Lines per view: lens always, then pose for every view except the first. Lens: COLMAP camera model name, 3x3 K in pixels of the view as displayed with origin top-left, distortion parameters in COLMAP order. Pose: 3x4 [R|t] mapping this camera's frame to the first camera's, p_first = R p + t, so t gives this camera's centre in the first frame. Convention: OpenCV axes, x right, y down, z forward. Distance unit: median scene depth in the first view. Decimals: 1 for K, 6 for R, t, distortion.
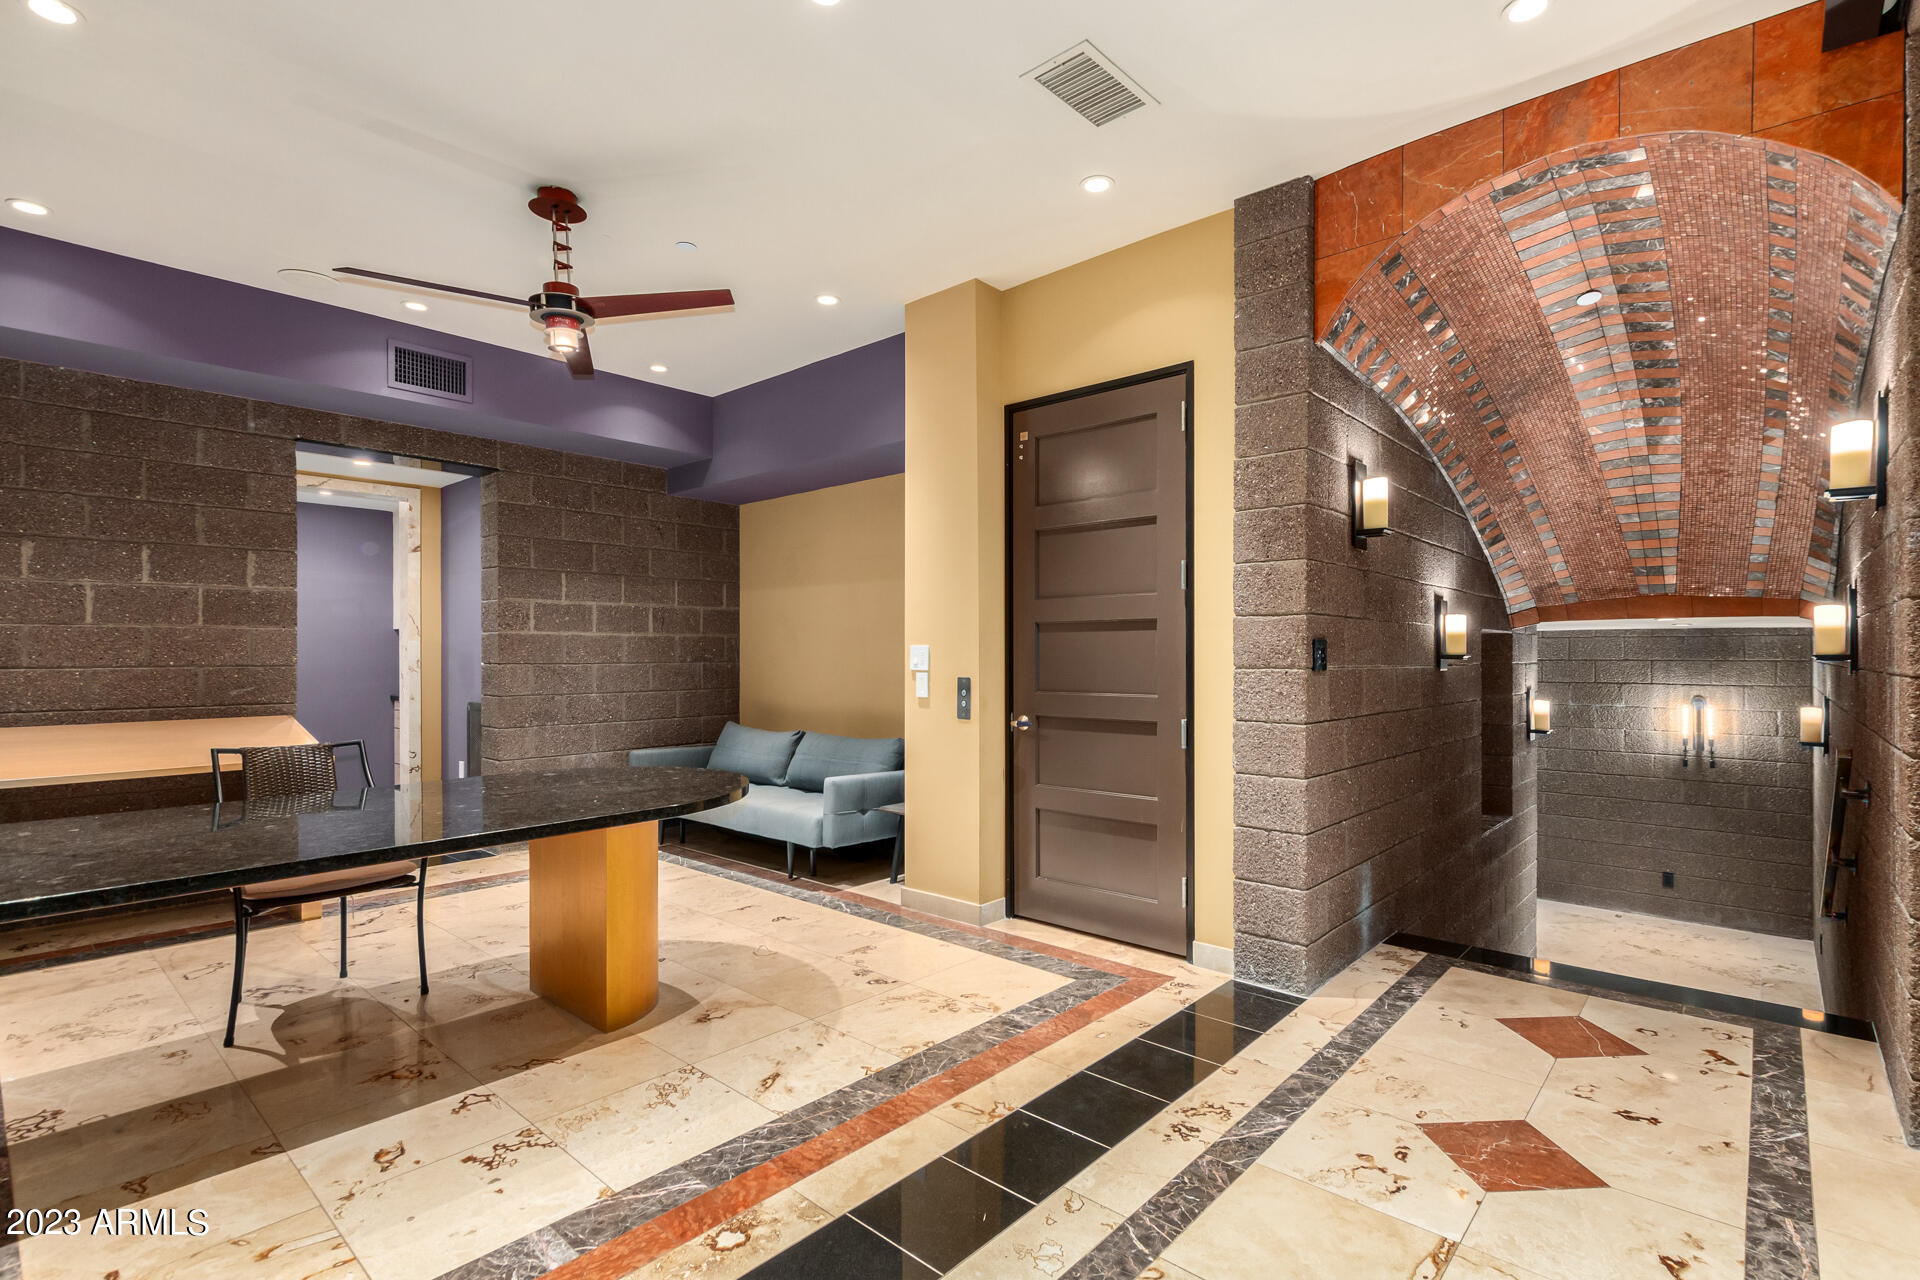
lens RADIAL K [[884.5, 0, 981.8], [0, 884.5, 666.4], [0, 0, 1]] dist [0.004868, -0.002054]
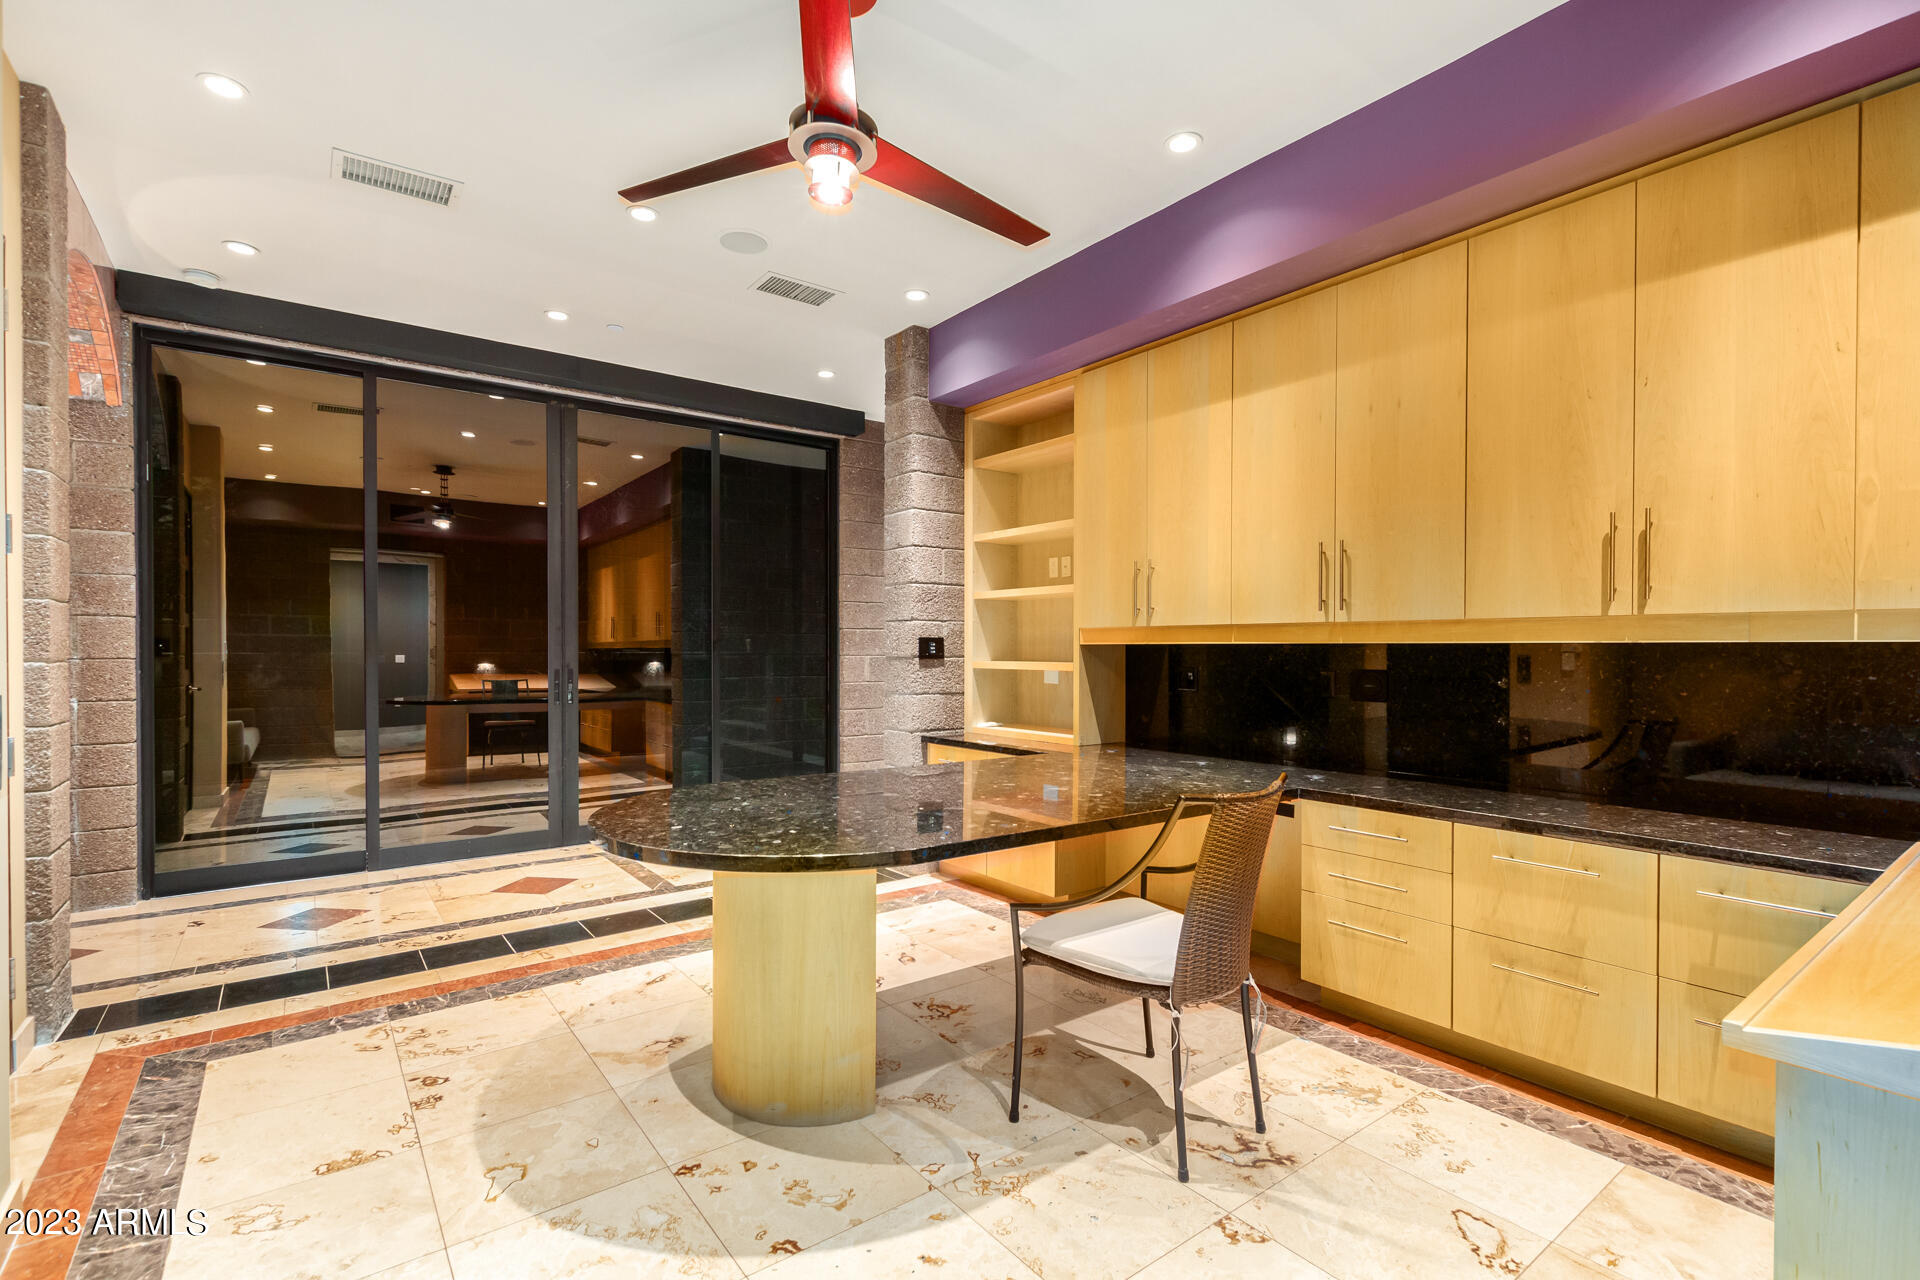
lens RADIAL K [[884.5, 0, 957.9], [0, 884.5, 651.7], [0, 0, 1]] dist [0.004868, -0.002054]
pose [[-0.977493, -0.000890, 0.210967, -0.743640], [0.002788, 0.999849, 0.017135, -0.017526], [-0.210950, 0.017338, -0.977343, 1.716751]]
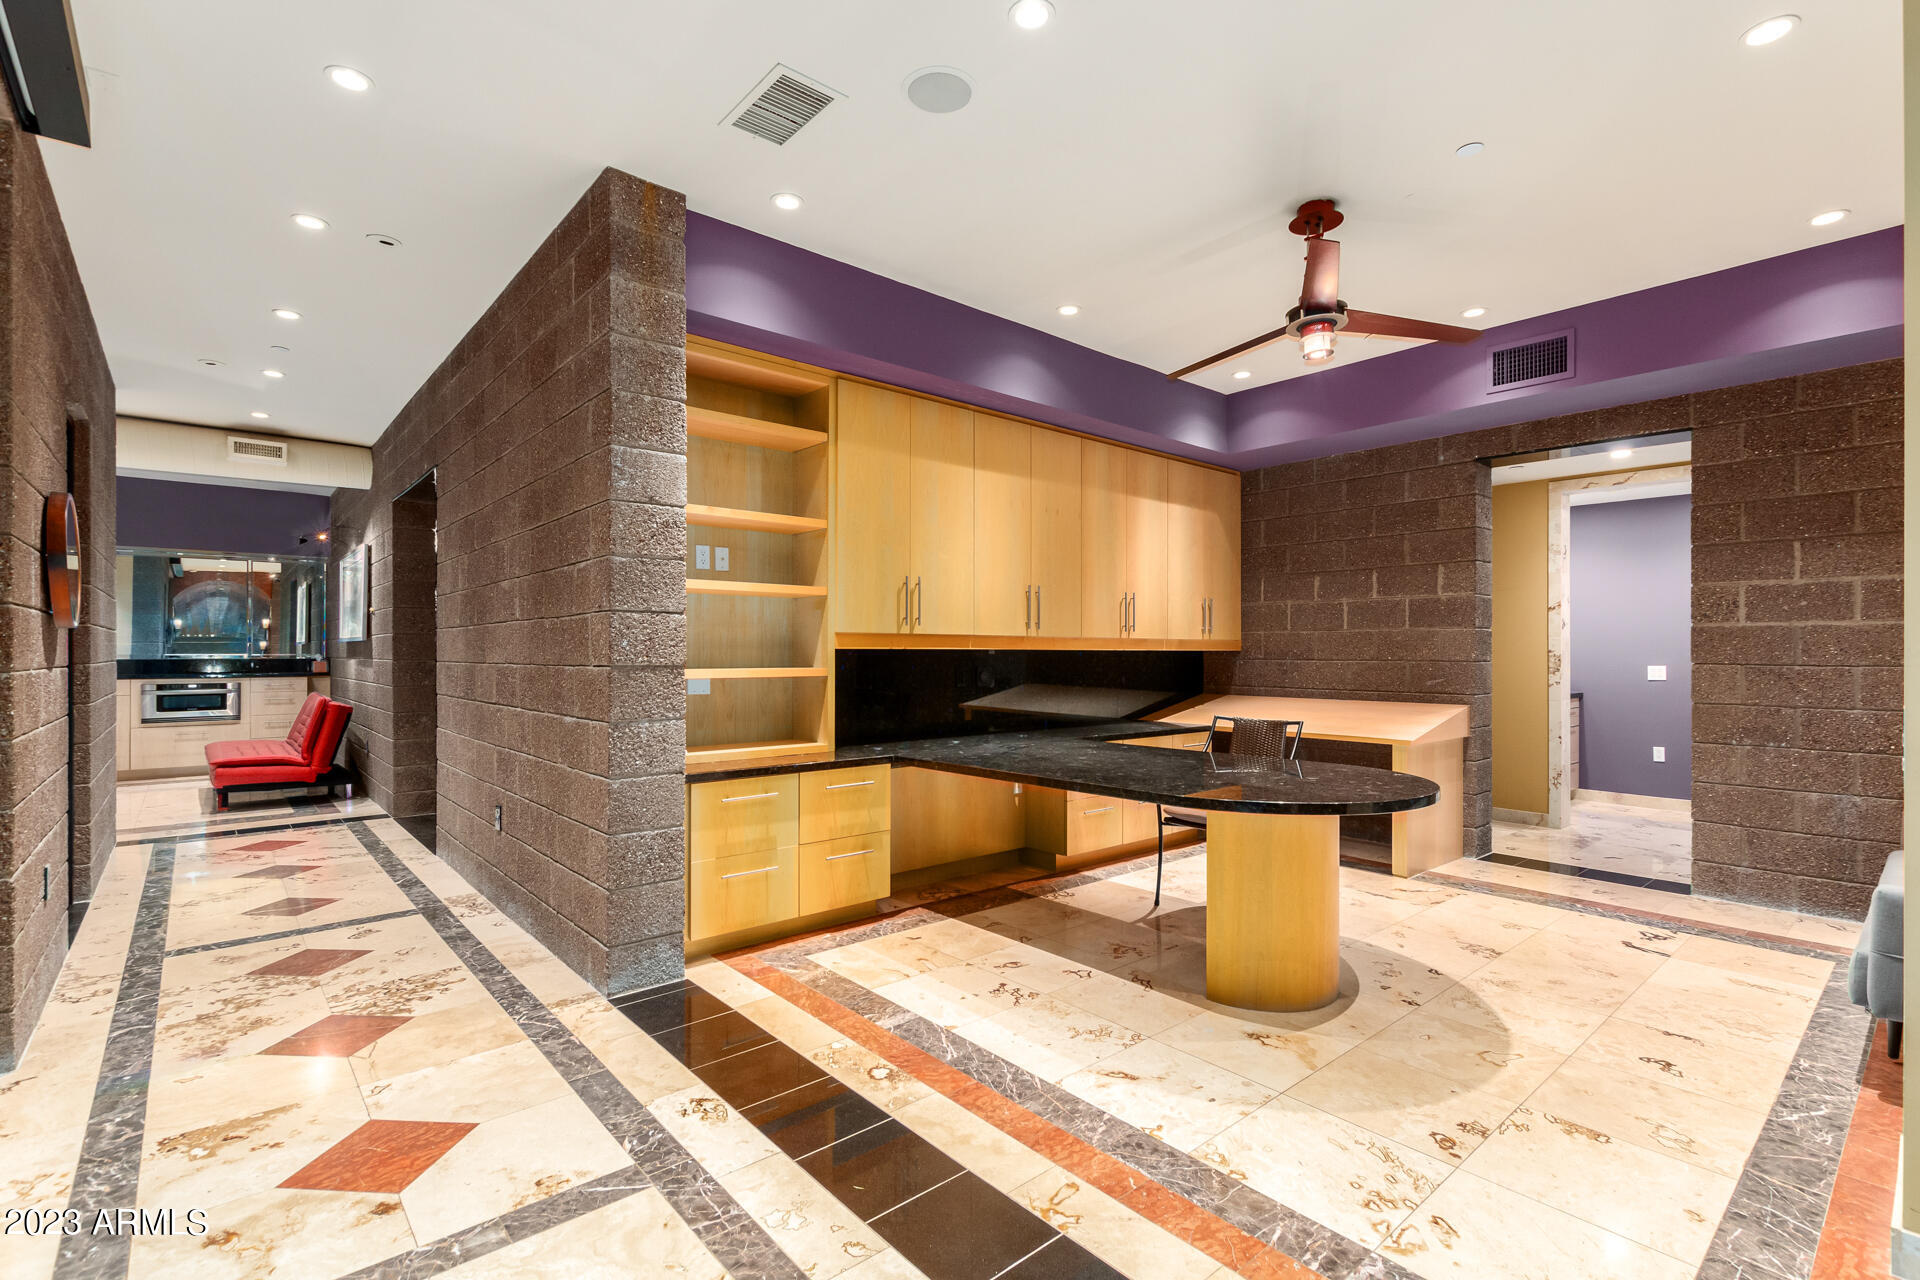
lens RADIAL K [[884.5, 0, 974.9], [0, 884.5, 654.9], [0, 0, 1]] dist [0.004868, -0.002054]
pose [[-0.125789, 0.004347, -0.992047, 0.619789], [-0.016862, 0.999837, 0.006519, -0.008803], [0.991914, 0.017548, -0.125695, 0.765156]]
